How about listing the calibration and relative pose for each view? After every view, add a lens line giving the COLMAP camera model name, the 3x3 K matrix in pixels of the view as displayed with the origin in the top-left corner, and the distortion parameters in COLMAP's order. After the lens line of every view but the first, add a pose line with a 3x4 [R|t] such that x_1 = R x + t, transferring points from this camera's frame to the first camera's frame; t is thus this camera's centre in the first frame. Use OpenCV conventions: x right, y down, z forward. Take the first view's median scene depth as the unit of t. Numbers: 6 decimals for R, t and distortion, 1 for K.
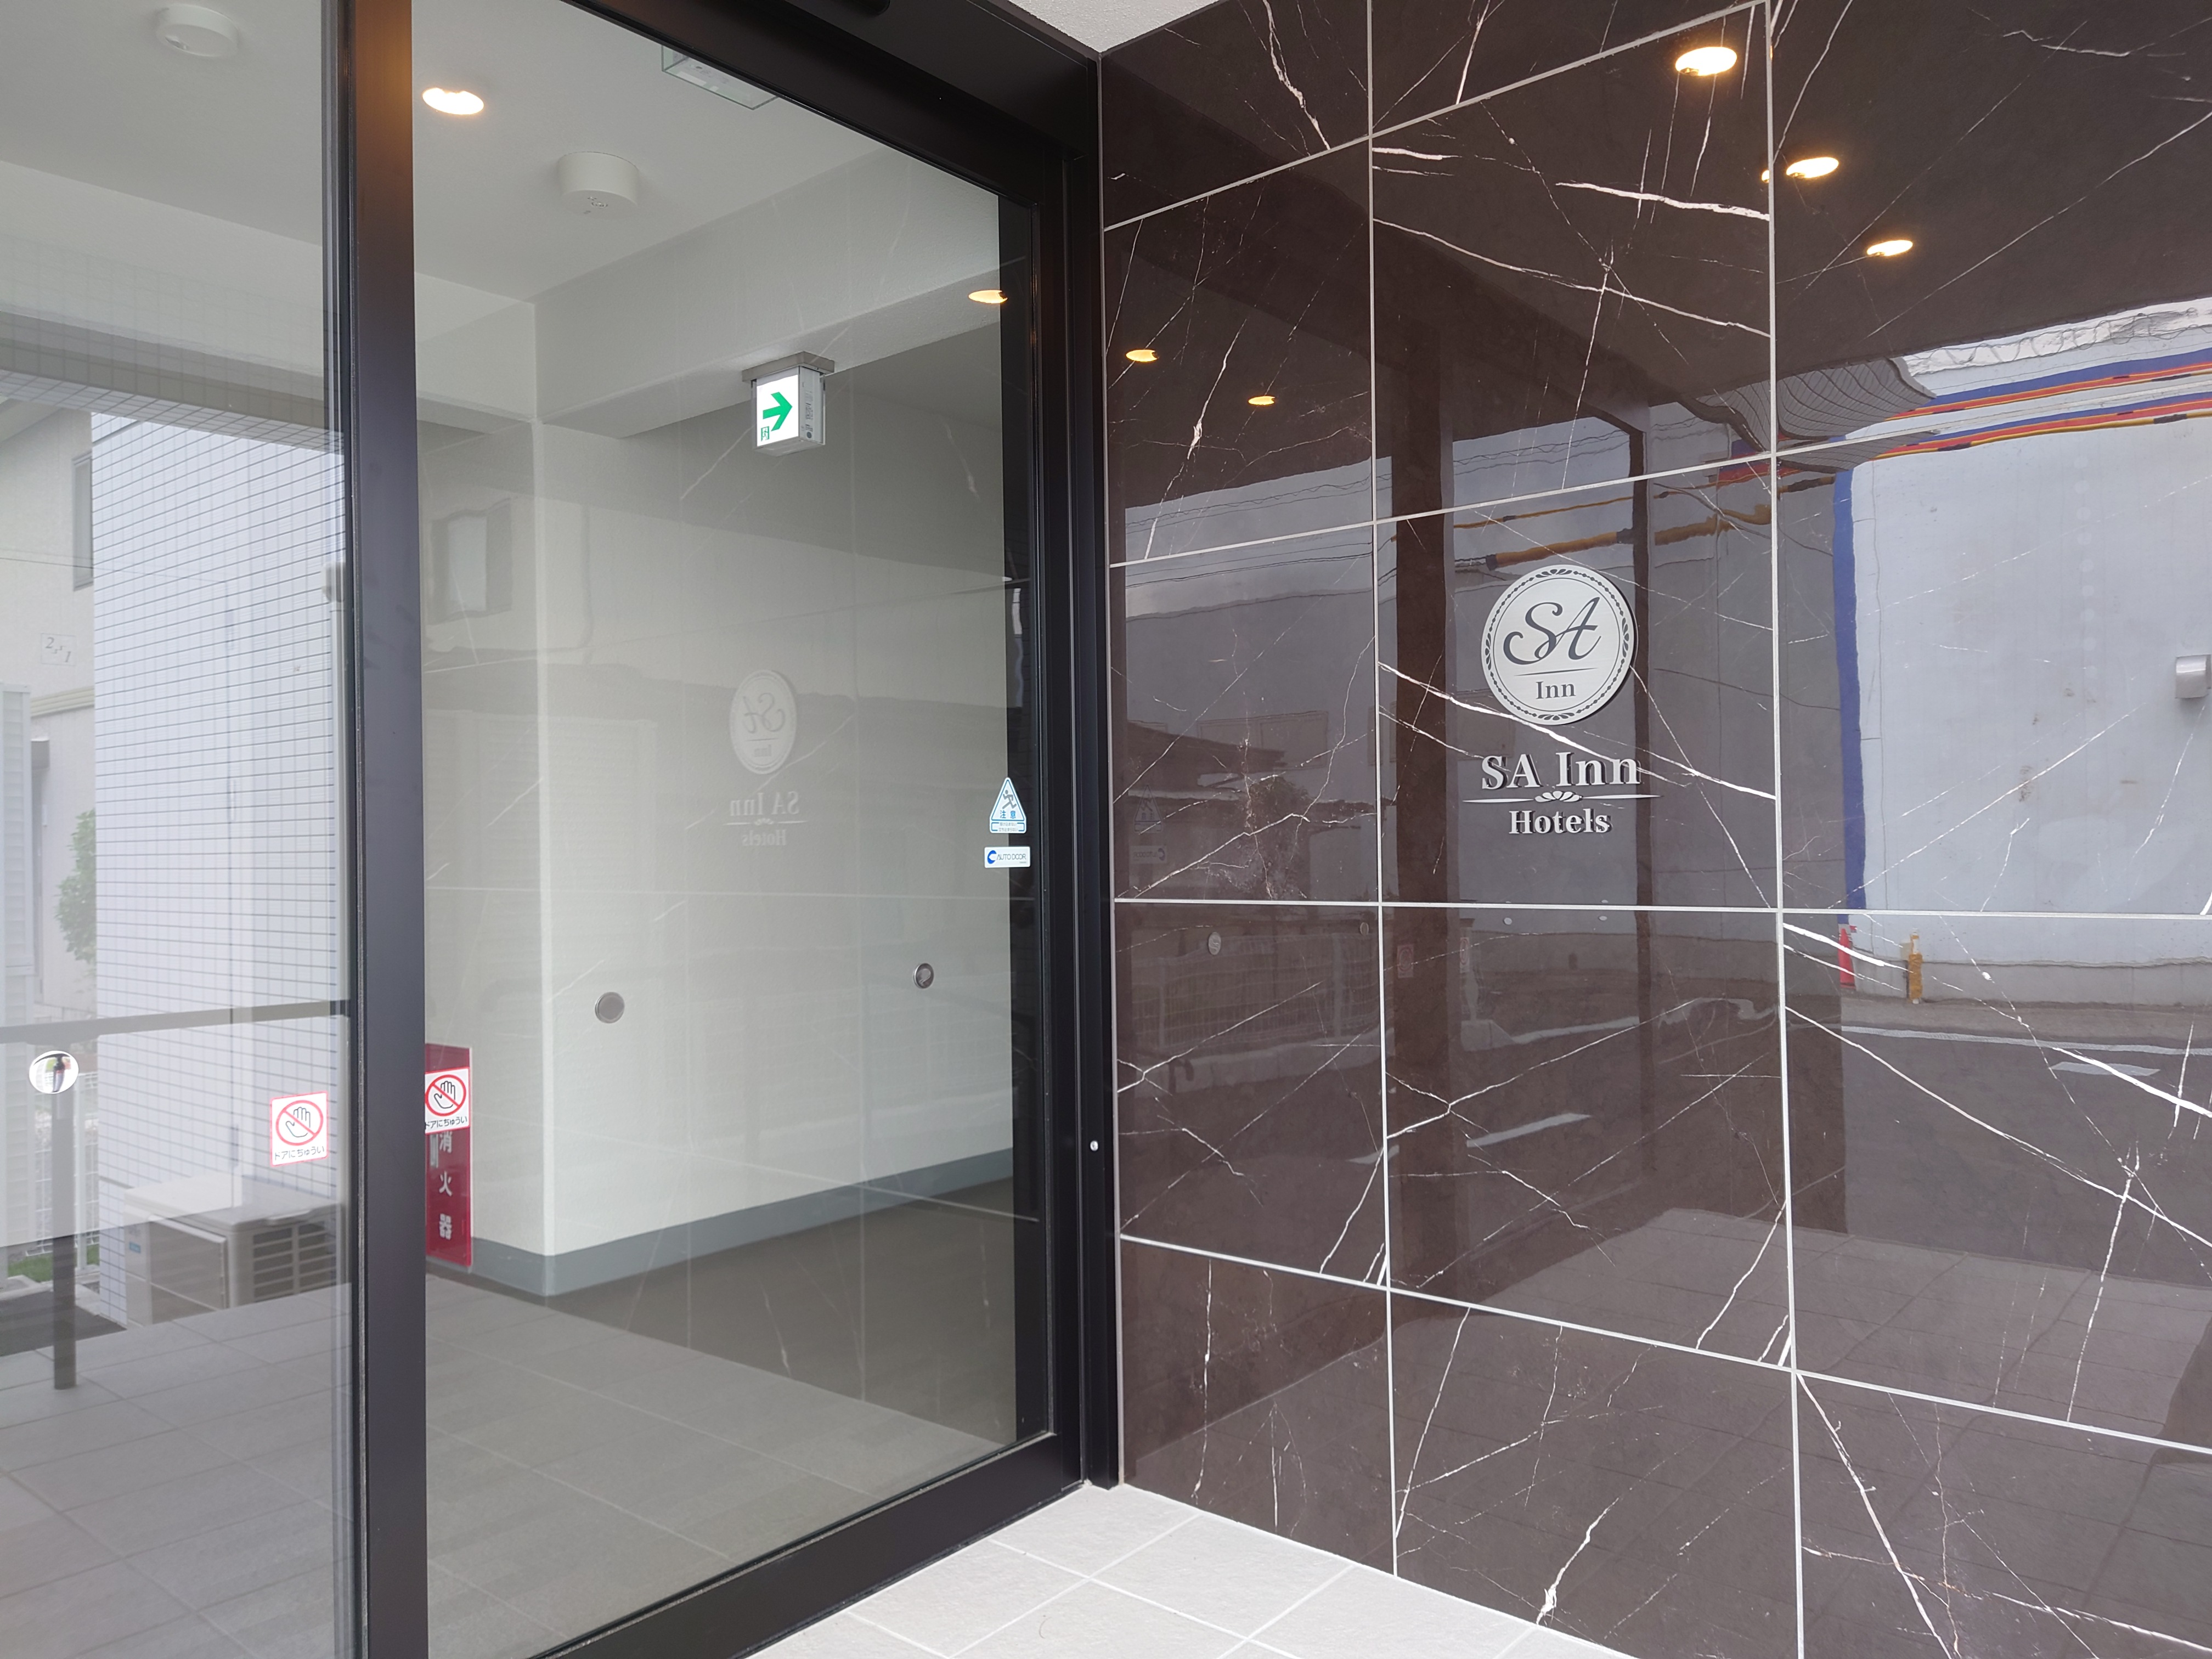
lens RADIAL K [[1593.7, 0, 1111.1], [0, 1593.7, 829.5], [0, 0, 1]] dist [0.027974, -0.000696]
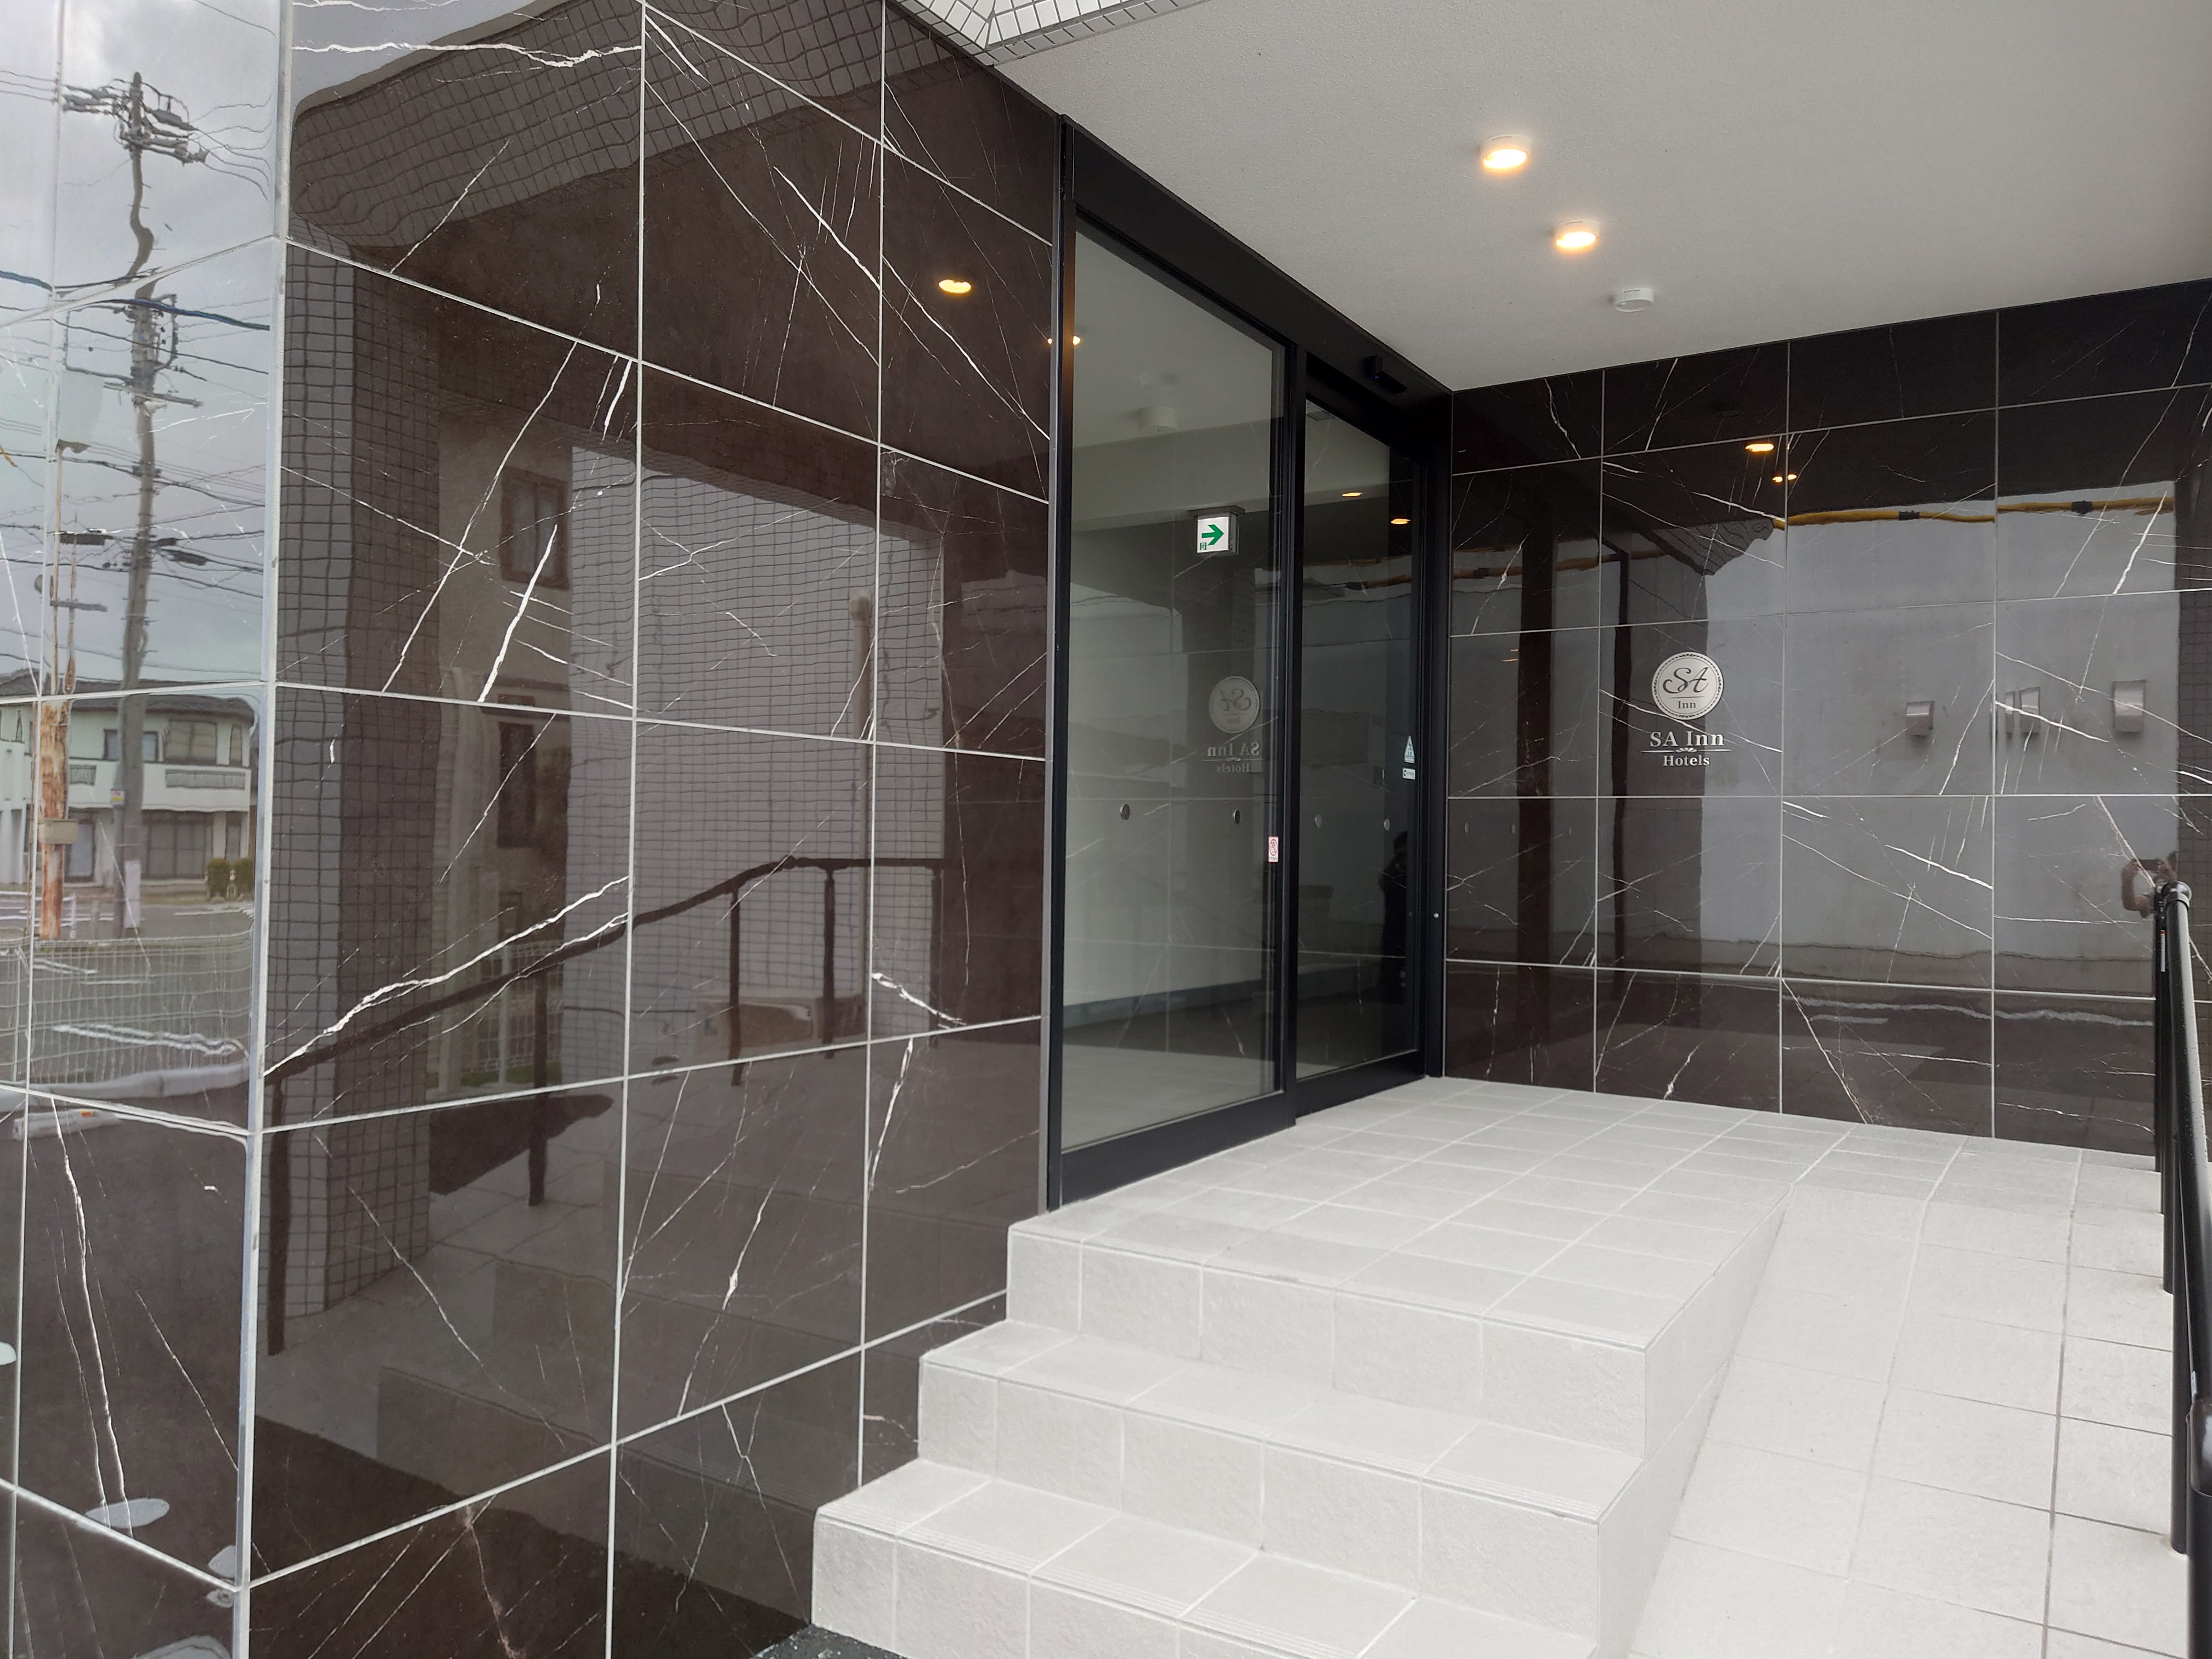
lens RADIAL K [[1593.7, 0, 1100.9], [0, 1593.7, 829.8], [0, 0, 1]] dist [0.027974, -0.000696]
pose [[0.990413, 0.021360, 0.136474, -0.728398], [-0.022669, 0.999711, 0.008045, 0.079834], [-0.136263, -0.011061, 0.990611, -0.998944]]
